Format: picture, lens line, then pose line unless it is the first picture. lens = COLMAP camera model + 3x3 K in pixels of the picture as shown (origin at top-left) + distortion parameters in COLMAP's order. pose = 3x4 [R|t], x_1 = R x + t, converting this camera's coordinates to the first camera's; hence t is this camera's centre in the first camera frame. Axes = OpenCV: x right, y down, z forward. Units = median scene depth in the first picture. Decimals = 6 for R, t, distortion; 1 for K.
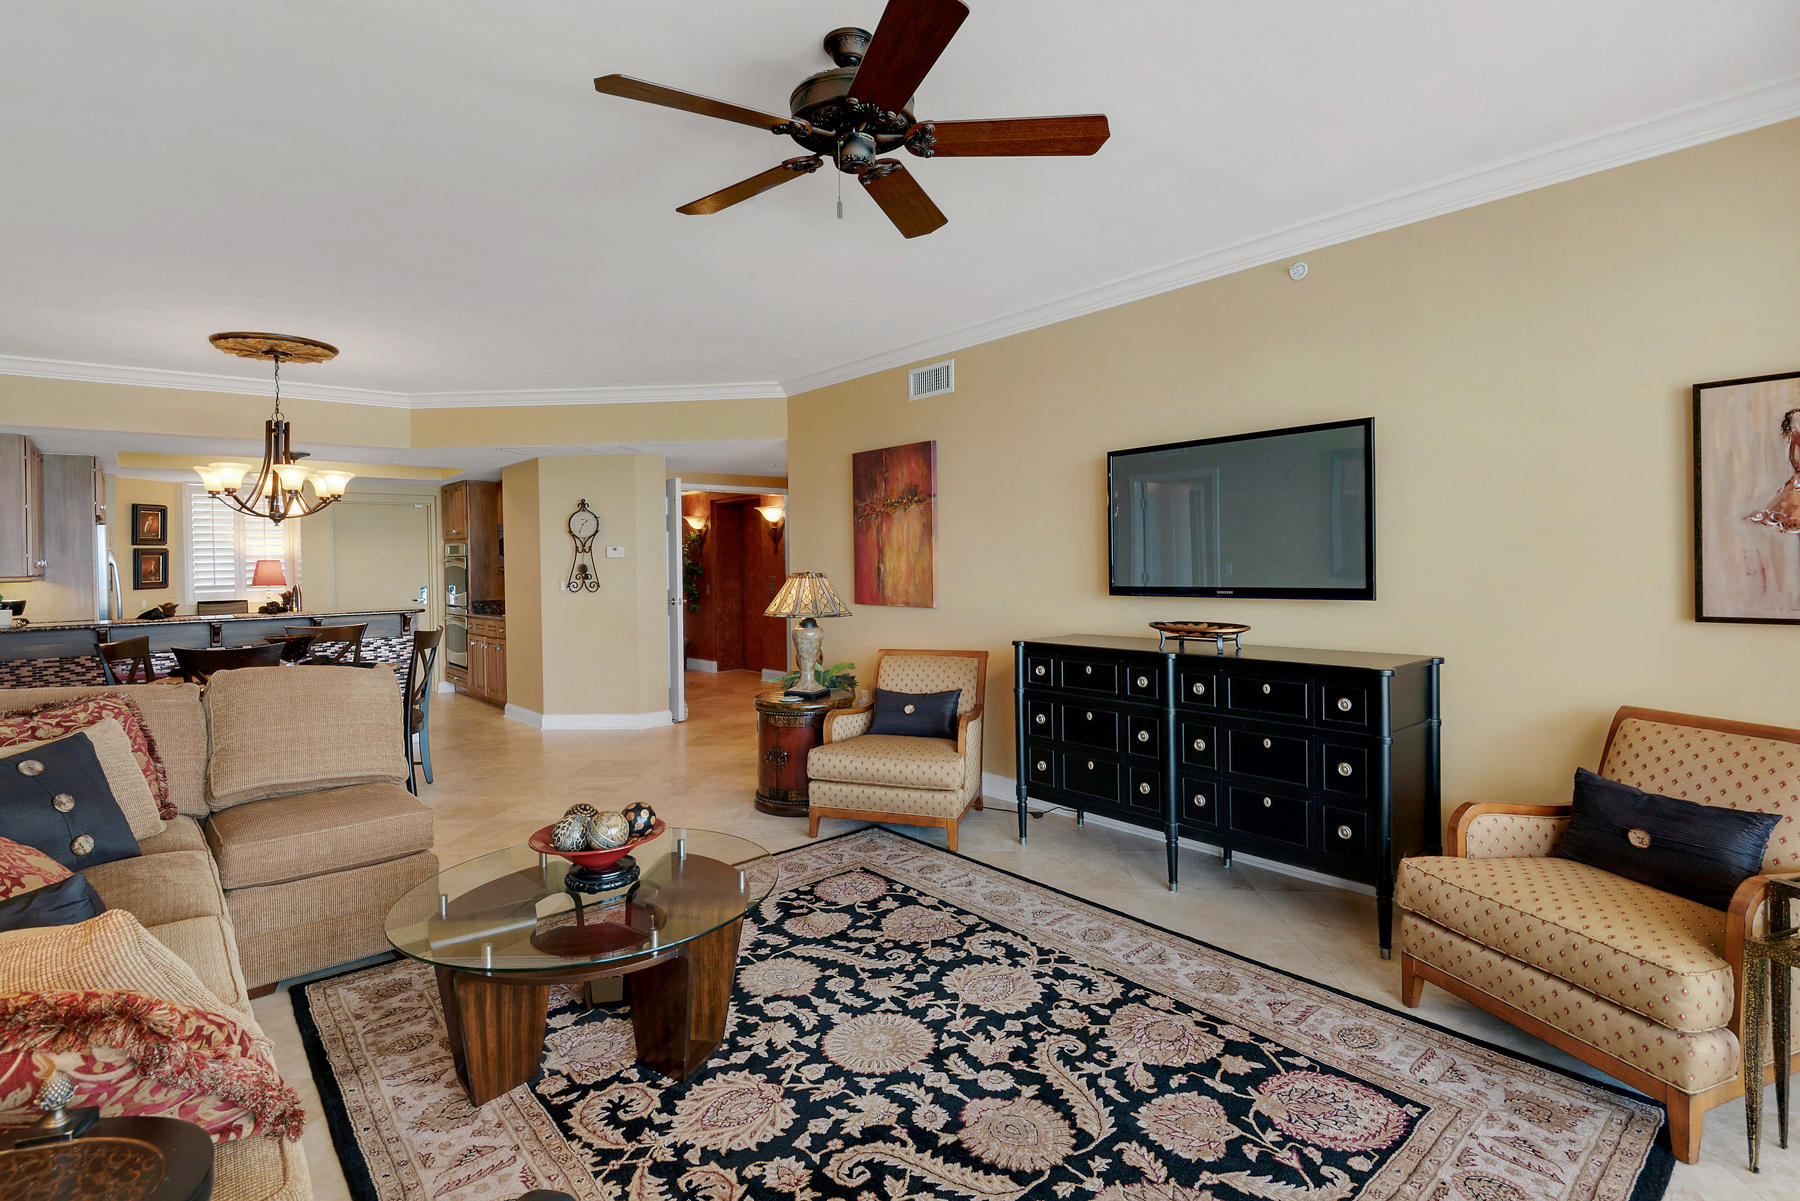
lens RADIAL K [[867.2, 0, 914.8], [0, 867.2, 565.8], [0, 0, 1]] dist [0.038476, -0.027514]
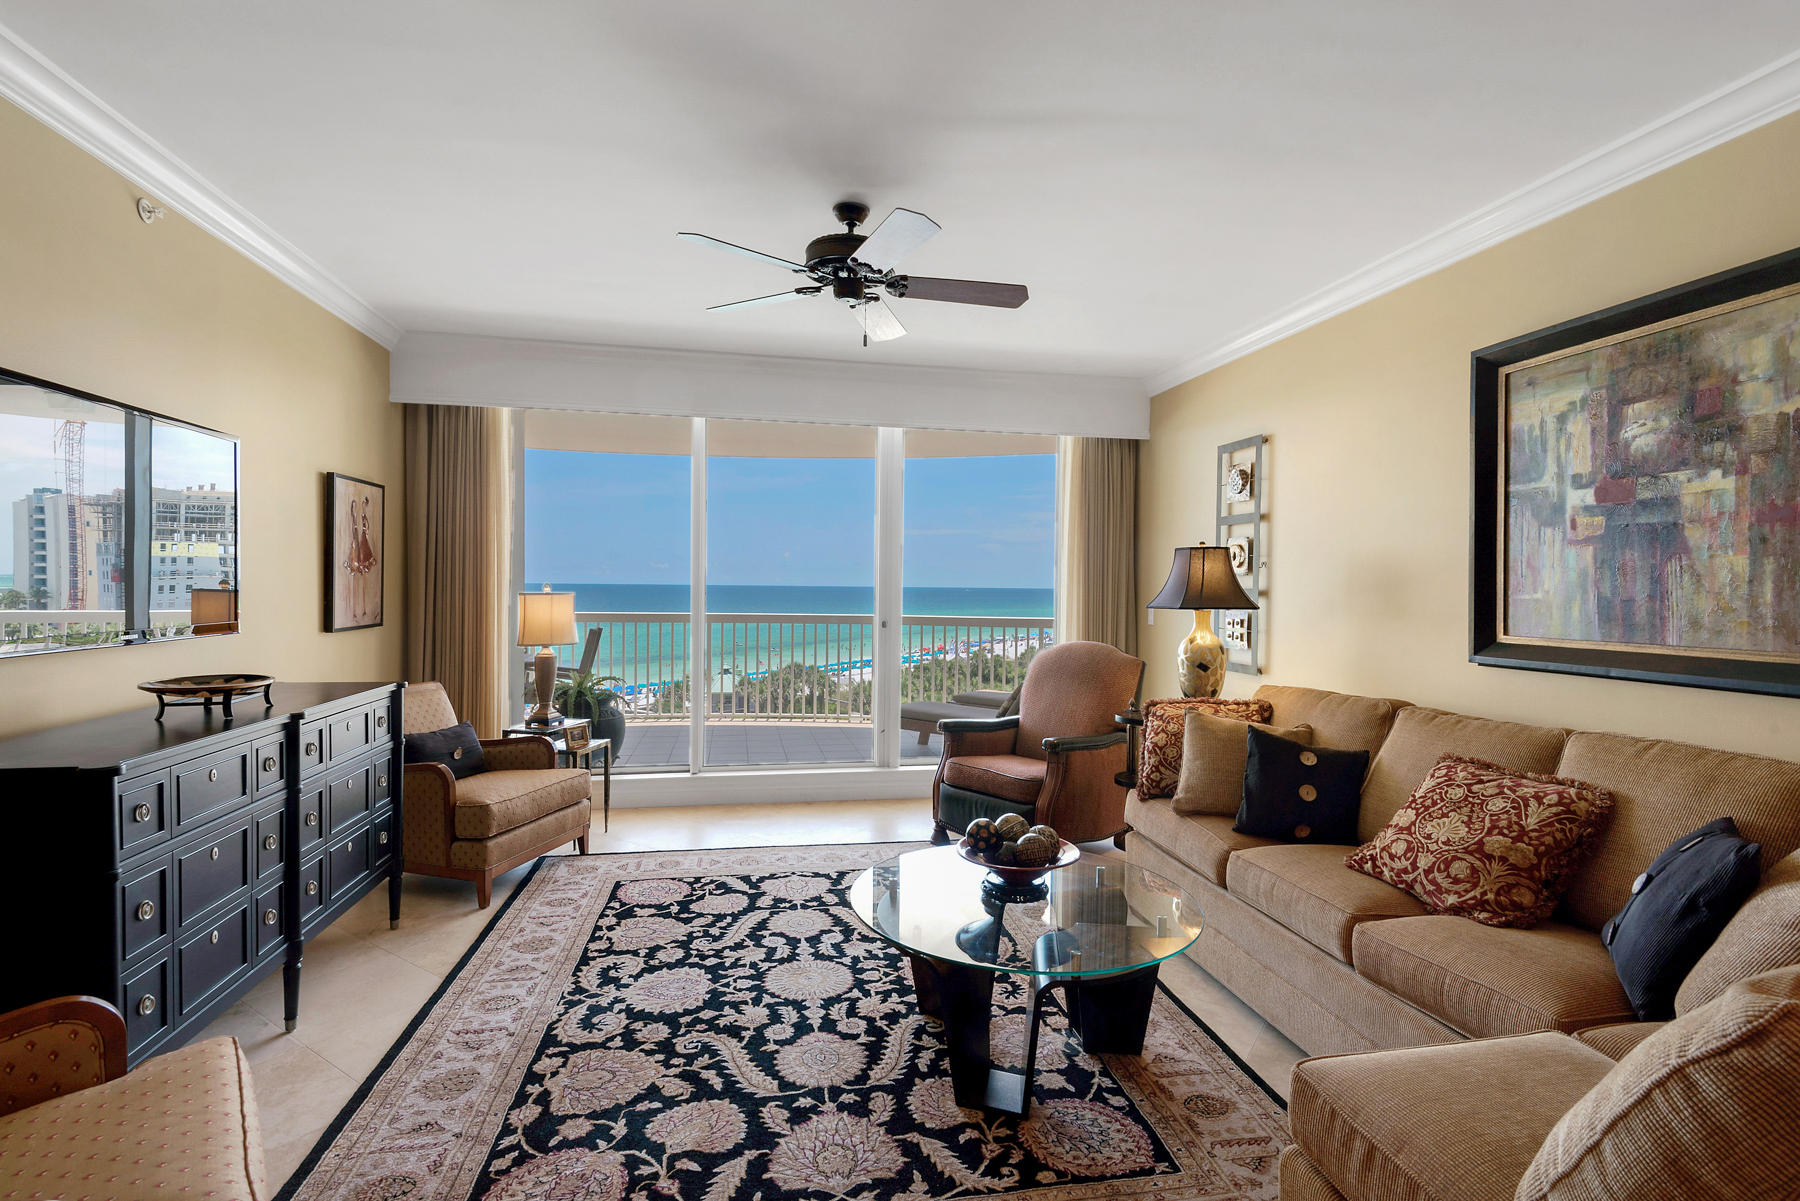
lens RADIAL K [[870.5, 0, 906.2], [0, 870.5, 602.6], [0, 0, 1]] dist [0.041989, -0.026327]
pose [[-0.859141, -0.000427, 0.511740, -0.586935], [0.008766, 0.999841, 0.015550, -0.003131], [-0.511665, 0.017845, -0.859000, 1.471791]]
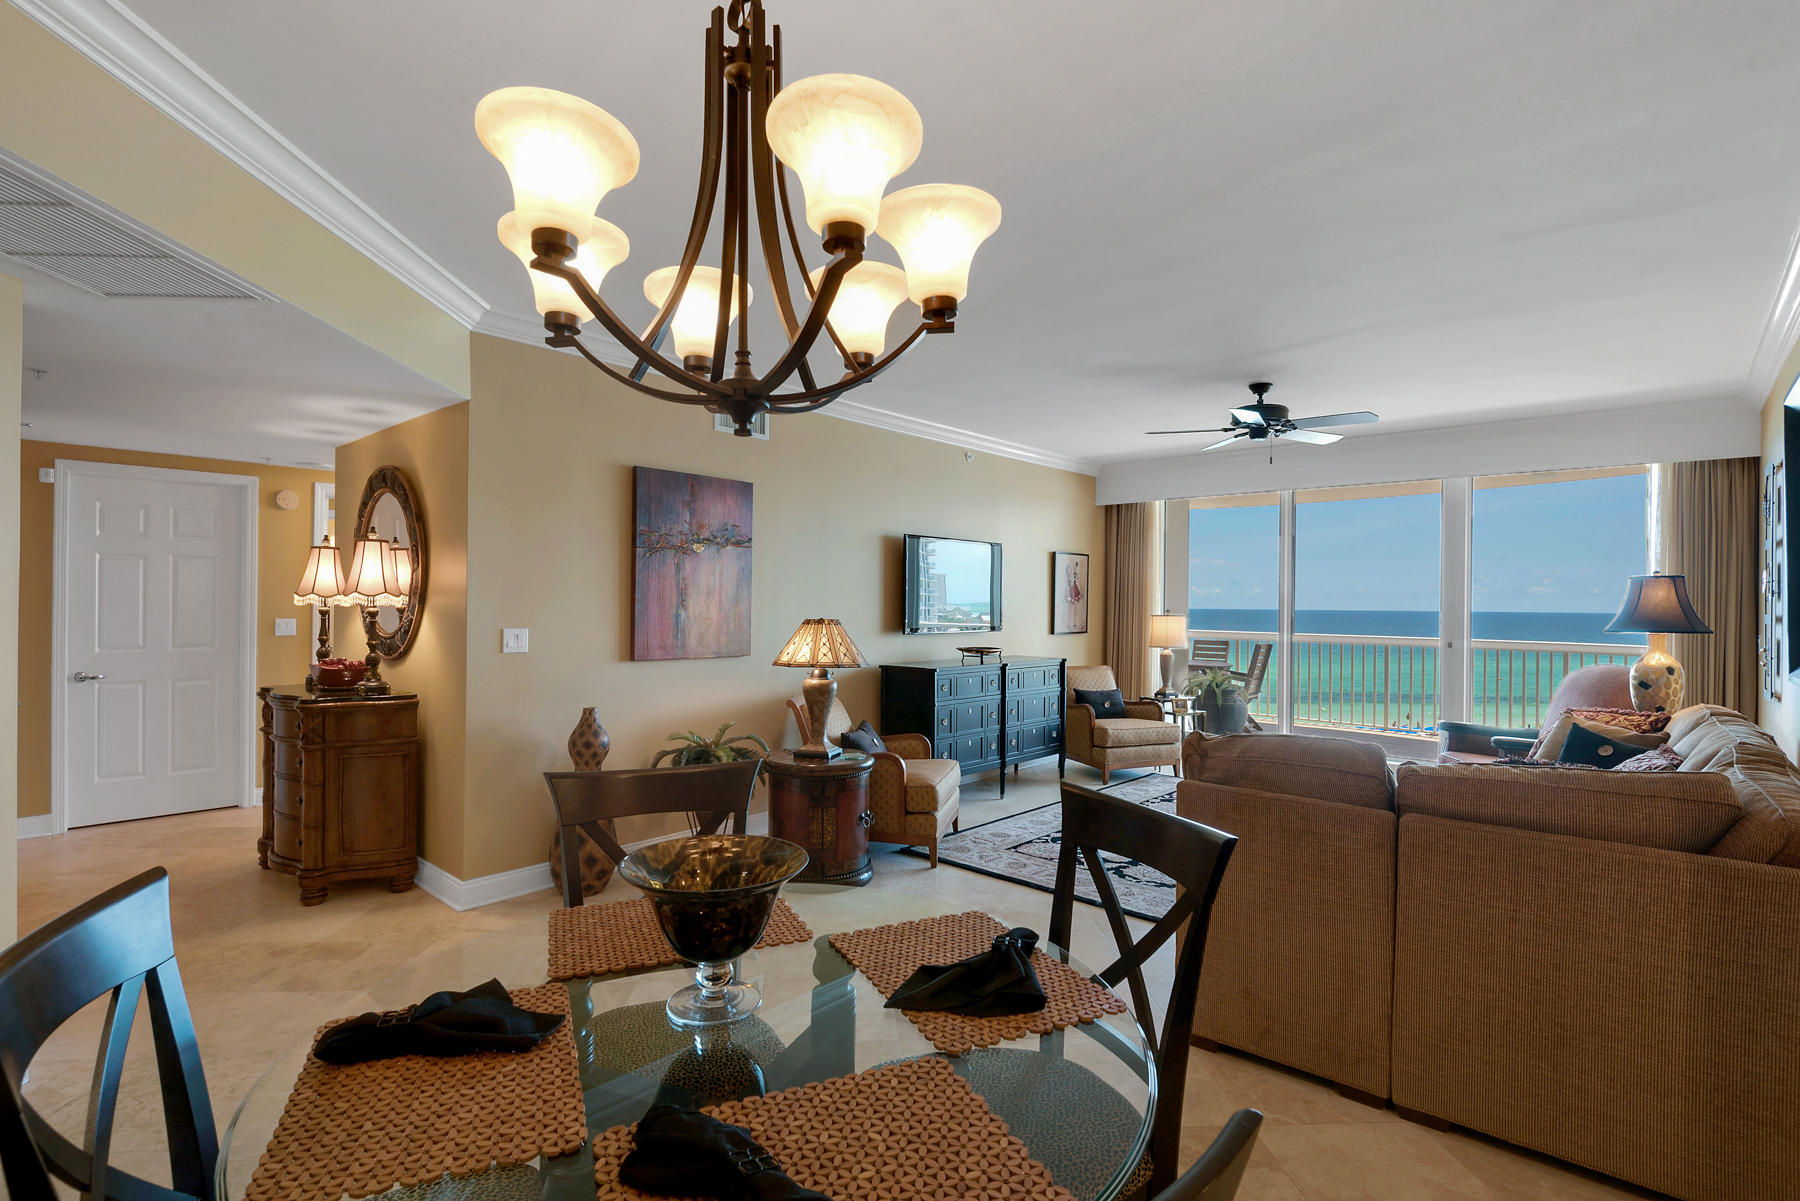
lens RADIAL K [[854.4, 0, 889.0], [0, 854.4, 604.4], [0, 0, 1]] dist [0.001478, -0.009705]
pose [[-0.109388, 0.016773, 0.993858, -1.497414], [-0.002884, 0.999848, -0.017192, 0.010427], [-0.993995, -0.004747, -0.109323, 1.516468]]
